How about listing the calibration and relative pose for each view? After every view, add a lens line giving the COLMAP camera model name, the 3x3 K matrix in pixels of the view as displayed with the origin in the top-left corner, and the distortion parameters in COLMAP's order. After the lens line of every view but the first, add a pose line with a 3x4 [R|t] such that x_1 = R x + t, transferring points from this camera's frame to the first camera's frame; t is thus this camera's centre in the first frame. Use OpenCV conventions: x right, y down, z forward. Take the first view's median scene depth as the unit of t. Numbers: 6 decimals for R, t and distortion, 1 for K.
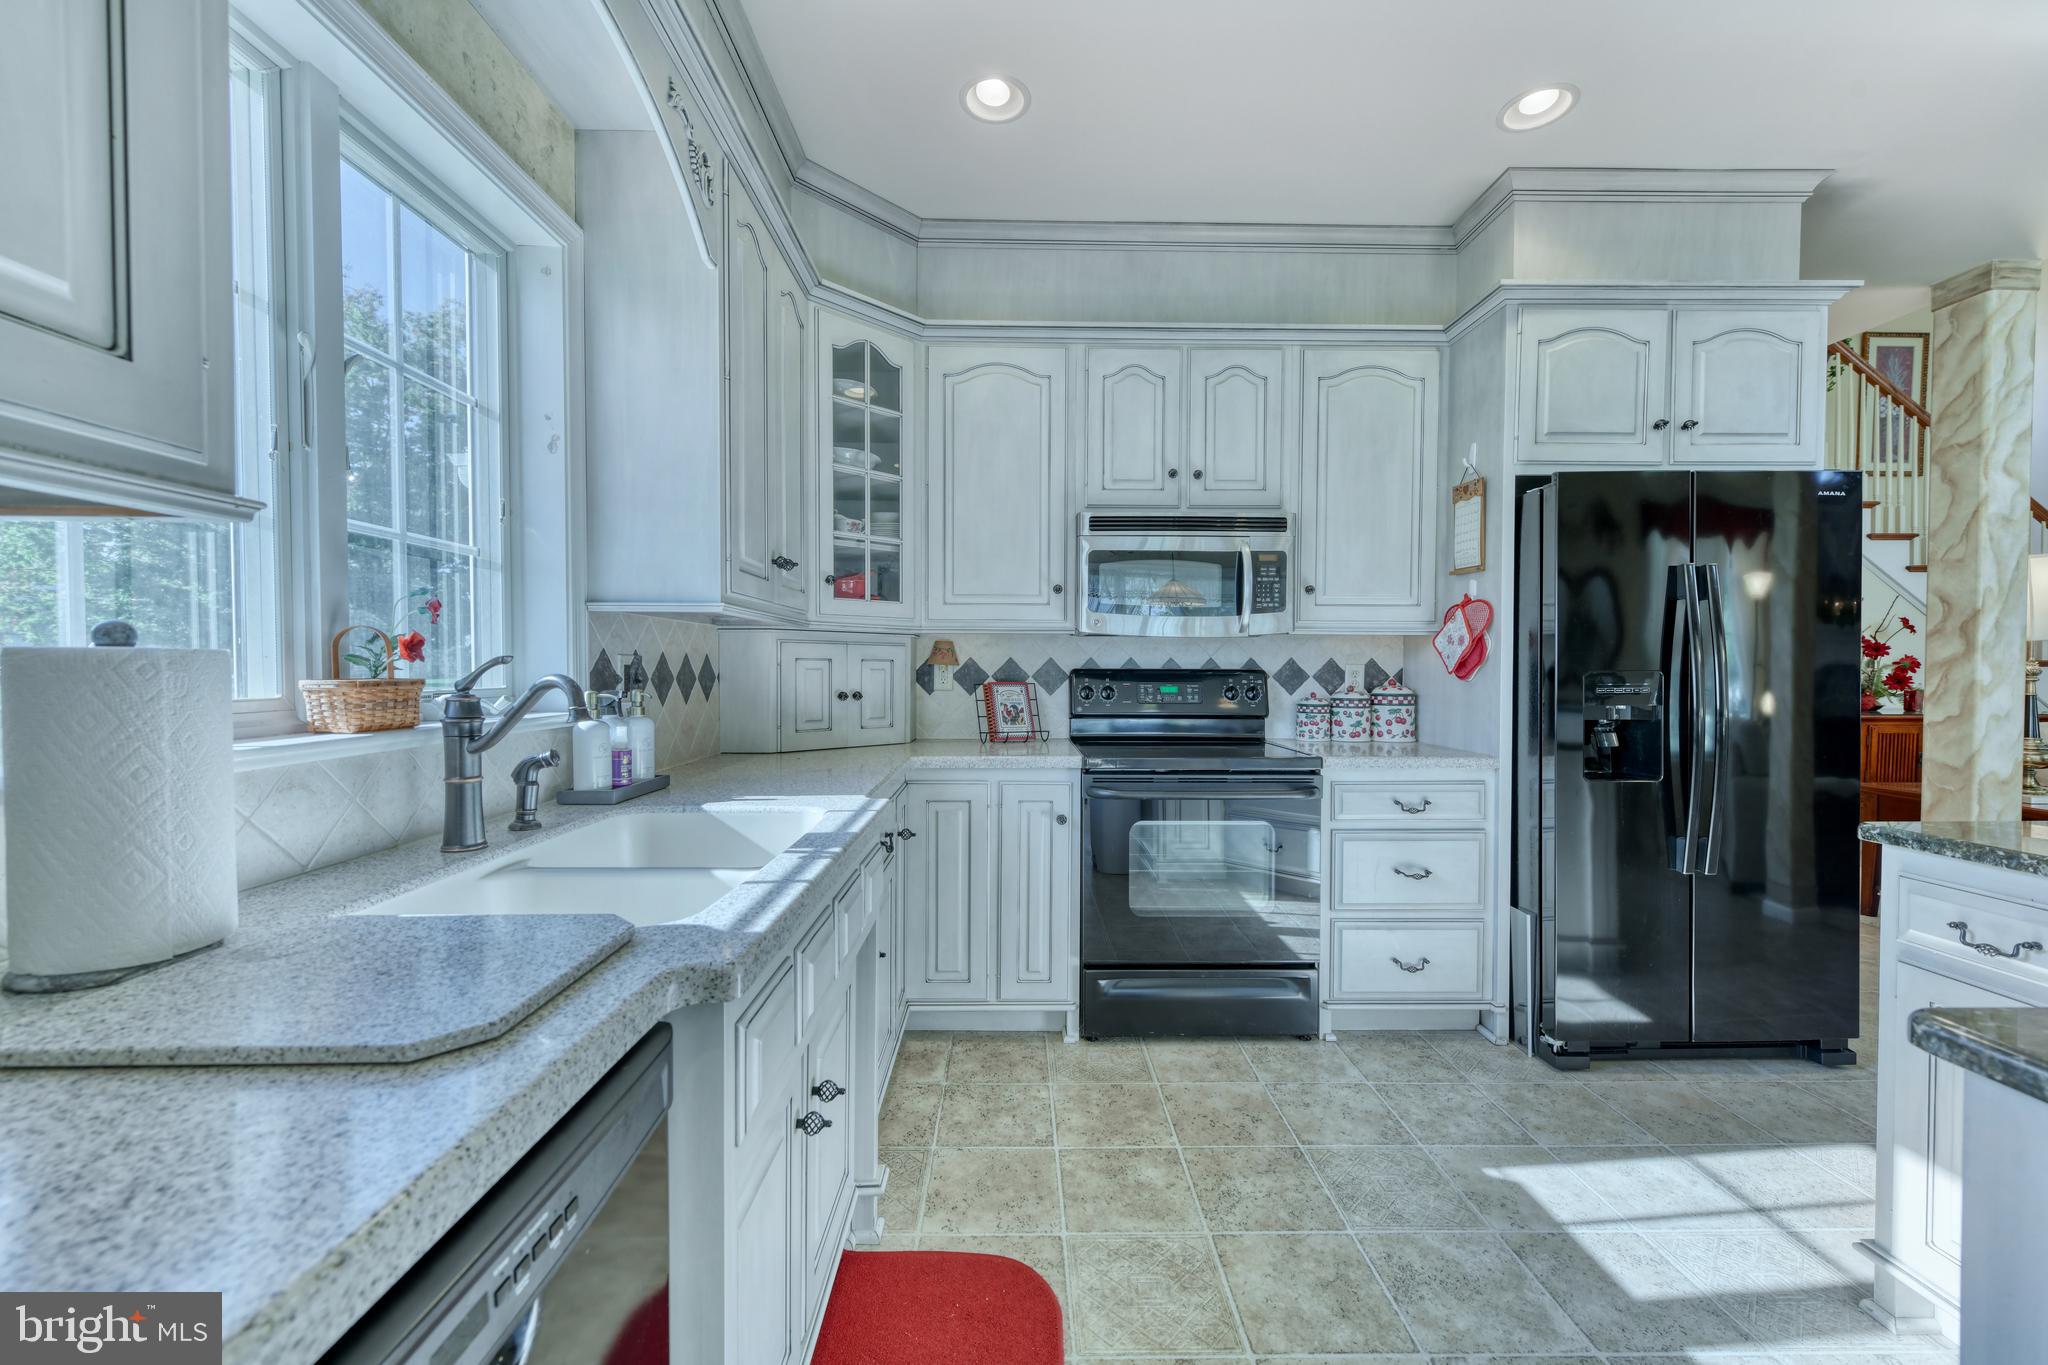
lens RADIAL K [[804.7, 0, 1026.5], [0, 804.7, 680.9], [0, 0, 1]] dist [0.007787, -0.001346]
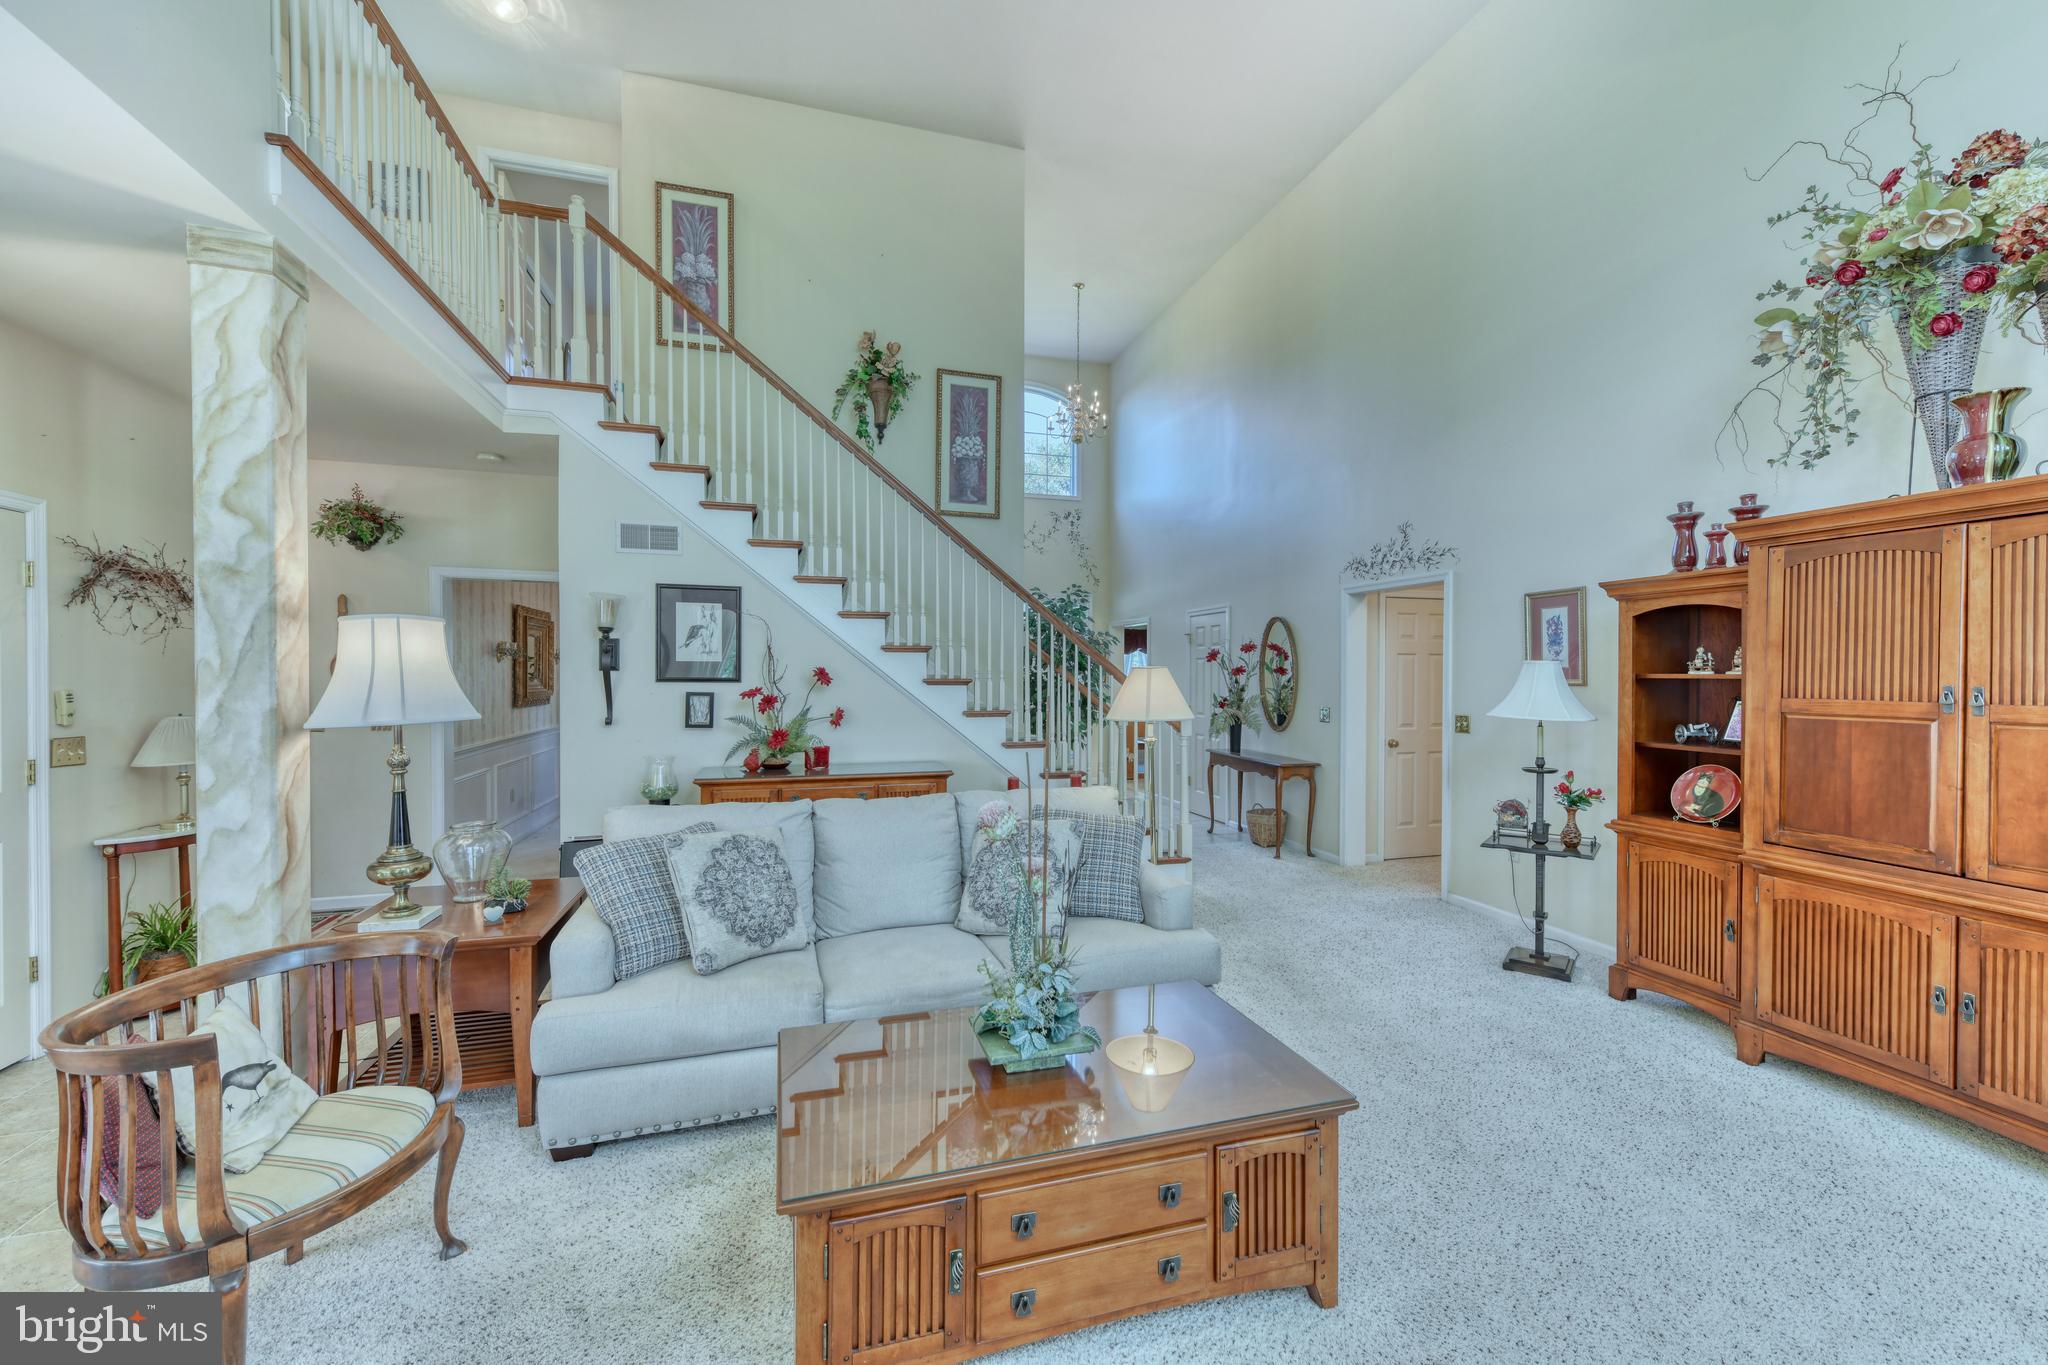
lens RADIAL K [[804.7, 0, 1030.4], [0, 804.7, 682.4], [0, 0, 1]] dist [0.007787, -0.001346]
pose [[0.964291, 0.000074, 0.264843, 1.928728], [0.001940, 0.999971, -0.007346, -0.097985], [-0.264836, 0.007597, 0.964263, 0.084132]]
